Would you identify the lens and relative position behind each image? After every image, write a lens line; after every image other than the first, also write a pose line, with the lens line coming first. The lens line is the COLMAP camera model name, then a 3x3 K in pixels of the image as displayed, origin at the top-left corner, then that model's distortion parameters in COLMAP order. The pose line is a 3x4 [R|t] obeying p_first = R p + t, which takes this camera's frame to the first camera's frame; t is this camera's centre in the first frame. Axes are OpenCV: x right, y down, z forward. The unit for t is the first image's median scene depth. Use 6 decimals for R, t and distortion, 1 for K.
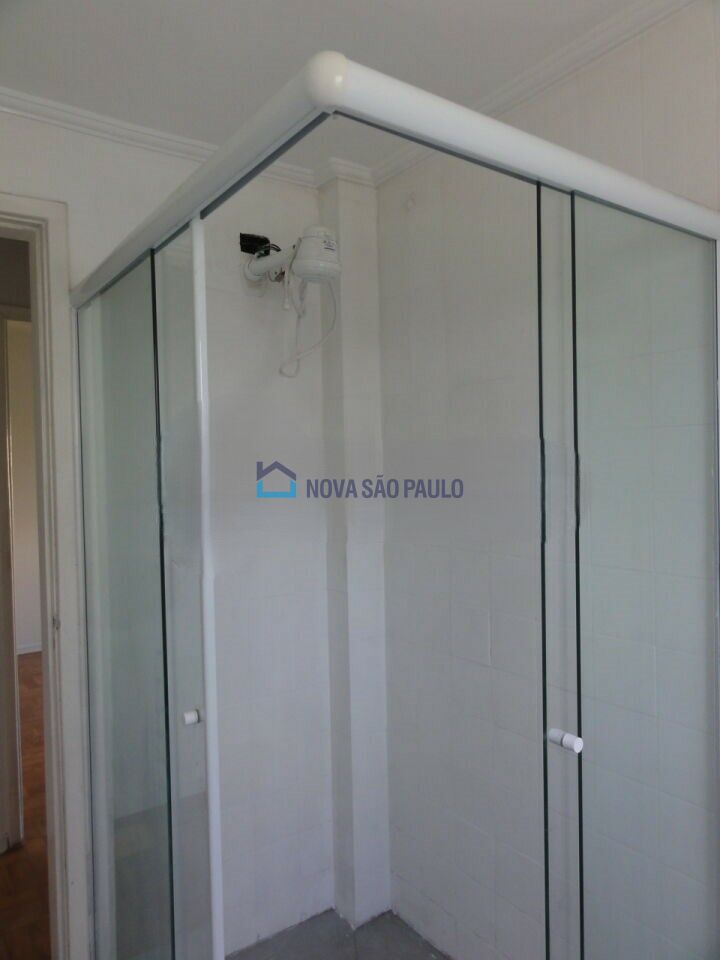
lens RADIAL K [[678.8, 0, 359.4], [0, 678.8, 476.8], [0, 0, 1]] dist [-0.002419, 0.003547]
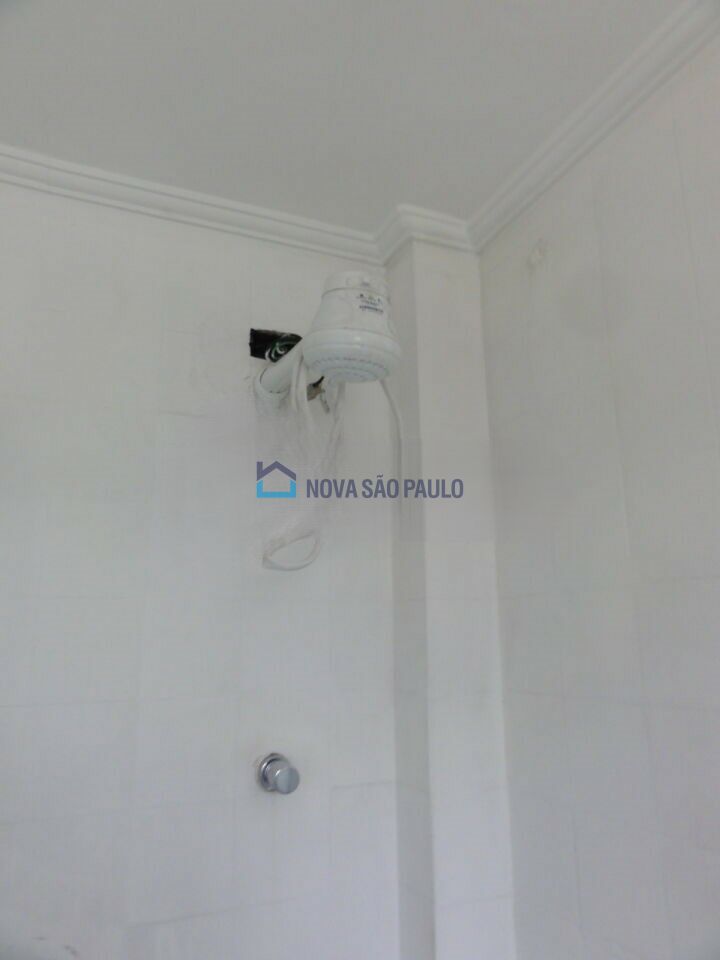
lens RADIAL K [[678.8, 0, 359.4], [0, 678.8, 476.8], [0, 0, 1]] dist [-0.002419, 0.003547]
pose [[0.982051, -0.031891, -0.185898, 0.028738], [-0.014293, 0.970185, -0.241943, -0.084375], [0.188072, 0.240258, 0.952316, 0.470303]]
